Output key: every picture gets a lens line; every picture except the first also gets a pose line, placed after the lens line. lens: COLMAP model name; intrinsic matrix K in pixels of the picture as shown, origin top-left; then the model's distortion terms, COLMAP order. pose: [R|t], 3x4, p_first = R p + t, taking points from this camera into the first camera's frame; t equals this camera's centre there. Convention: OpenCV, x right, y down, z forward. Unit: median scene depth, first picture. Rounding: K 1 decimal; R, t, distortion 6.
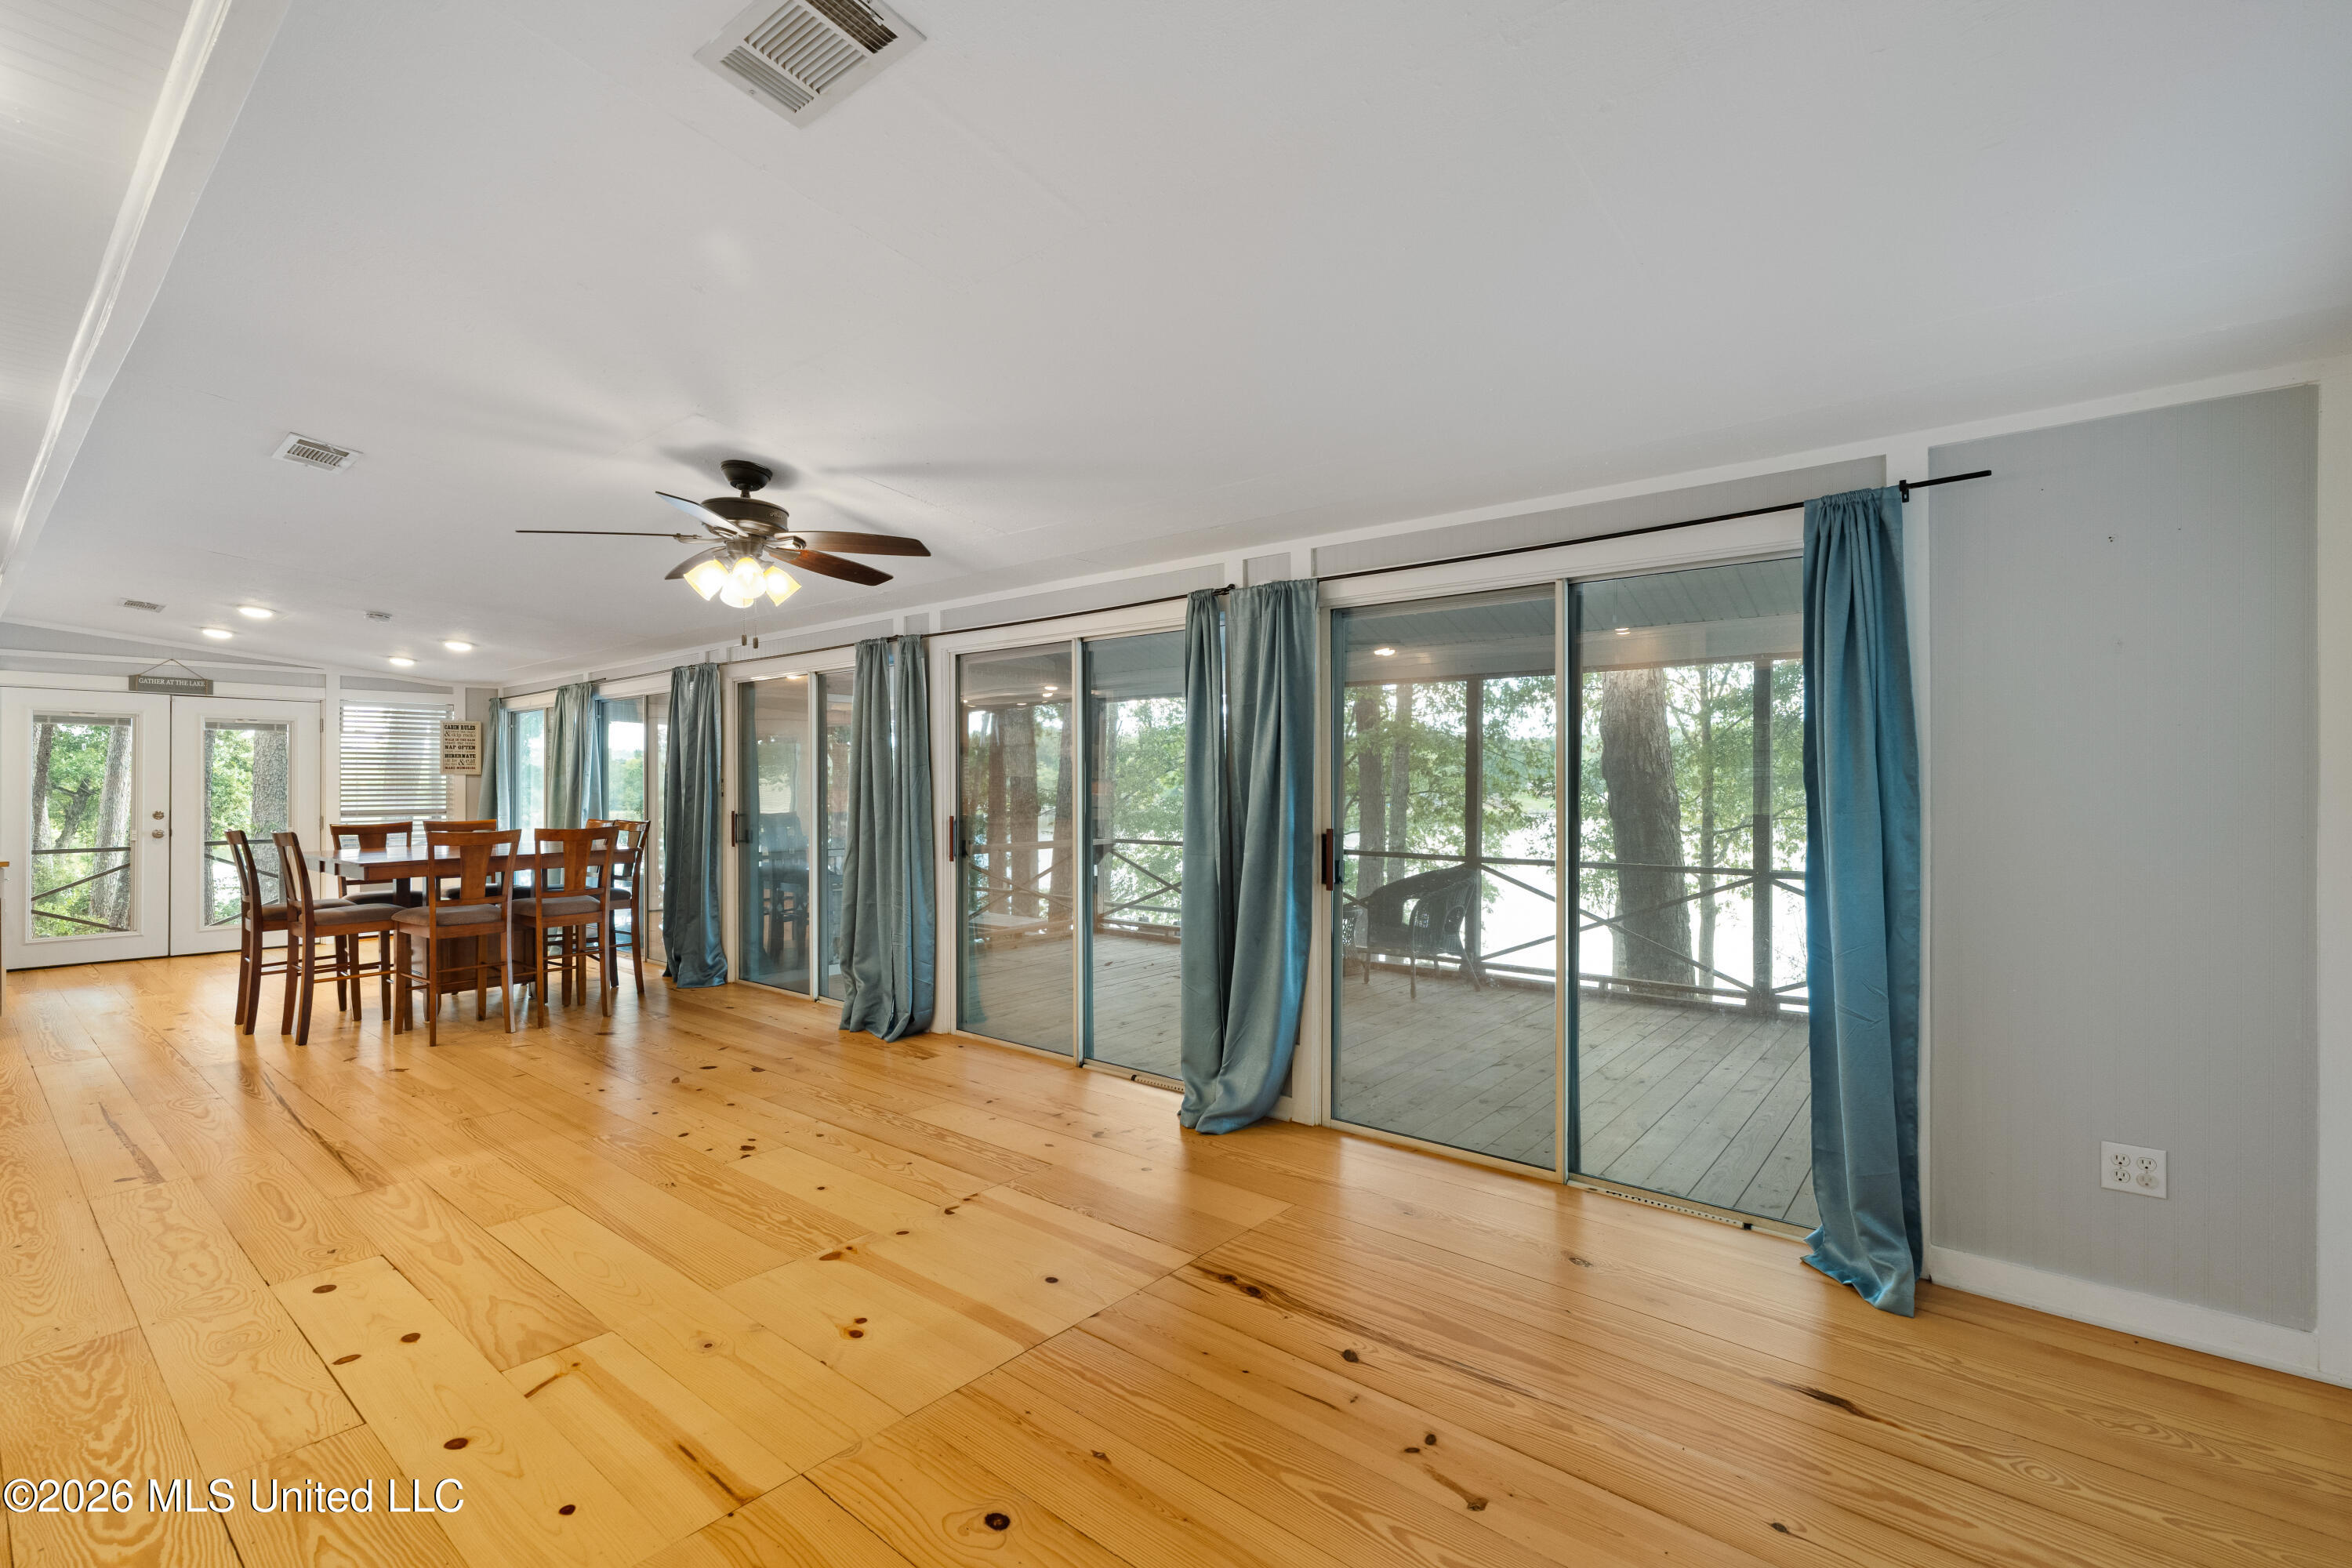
lens RADIAL K [[1050.6, 0, 1170.3], [0, 1050.6, 778.5], [0, 0, 1]] dist [-0.009545, 0.000609]
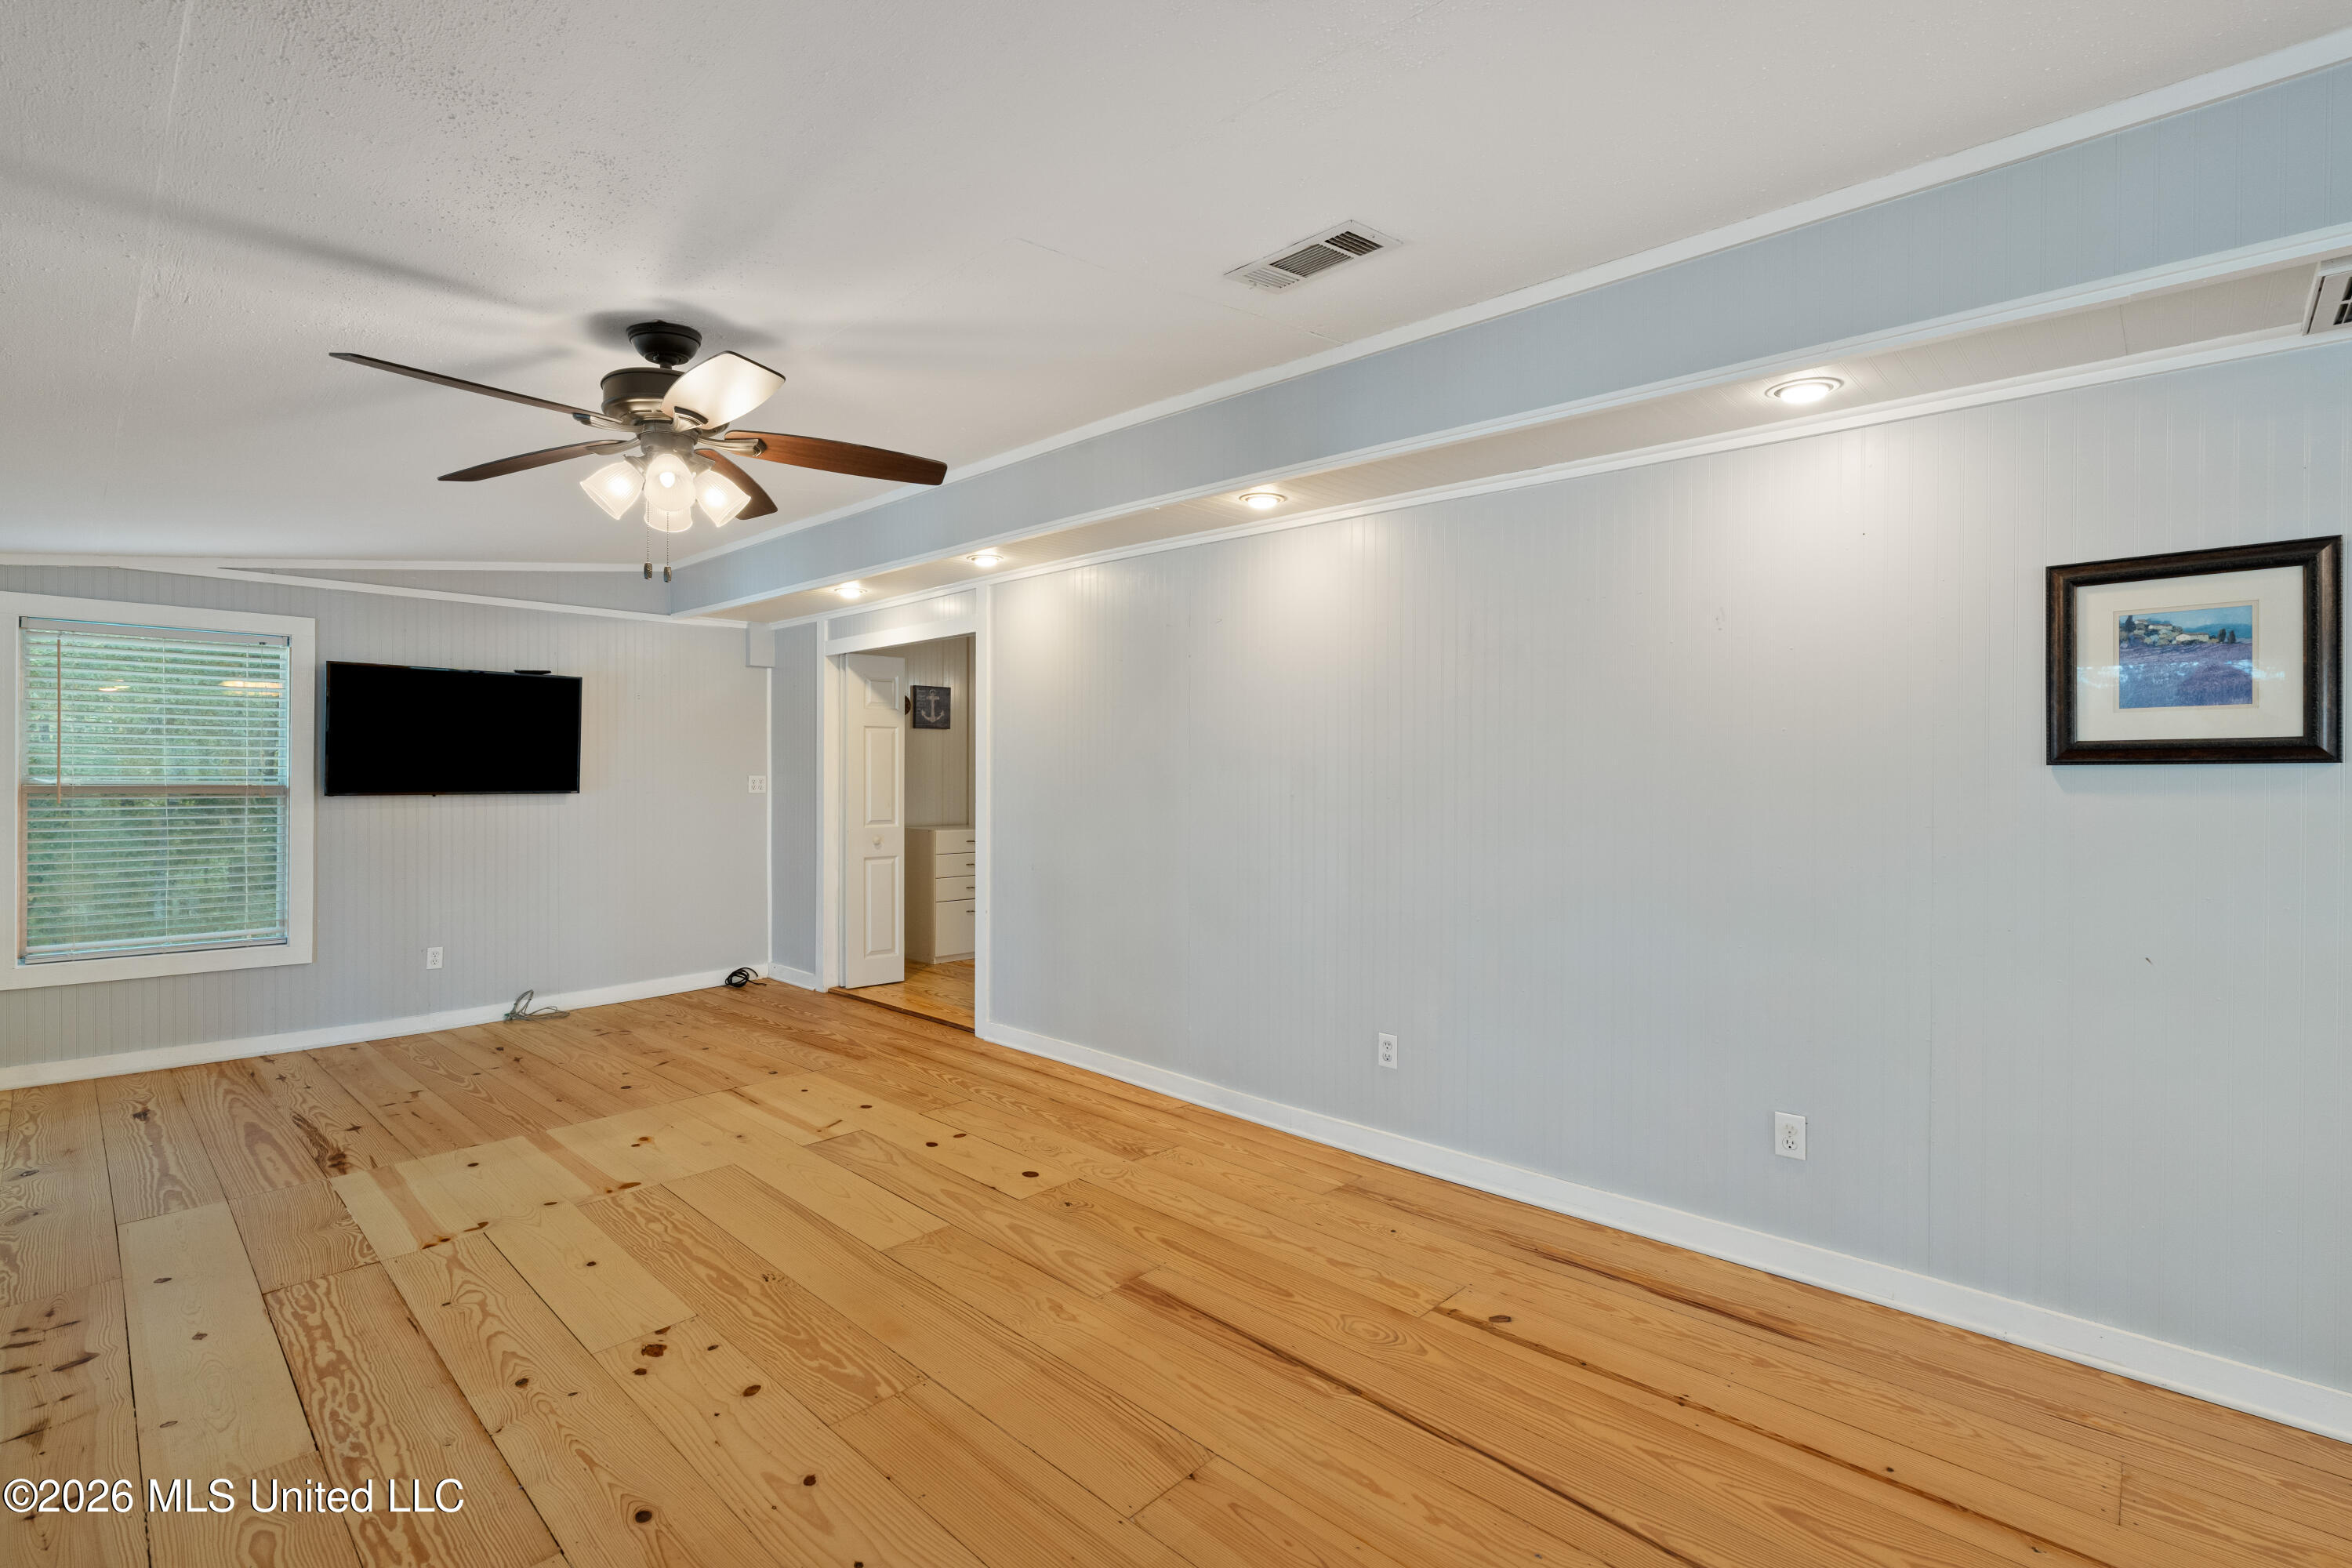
lens RADIAL K [[1063.0, 0, 1171.9], [0, 1063.0, 789.4], [0, 0, 1]] dist [0.000552, -0.000364]
pose [[-0.997932, -0.001599, 0.064266, -0.940133], [-0.001238, 0.999983, 0.005666, 0.011307], [-0.064274, 0.005575, -0.997917, 2.011046]]
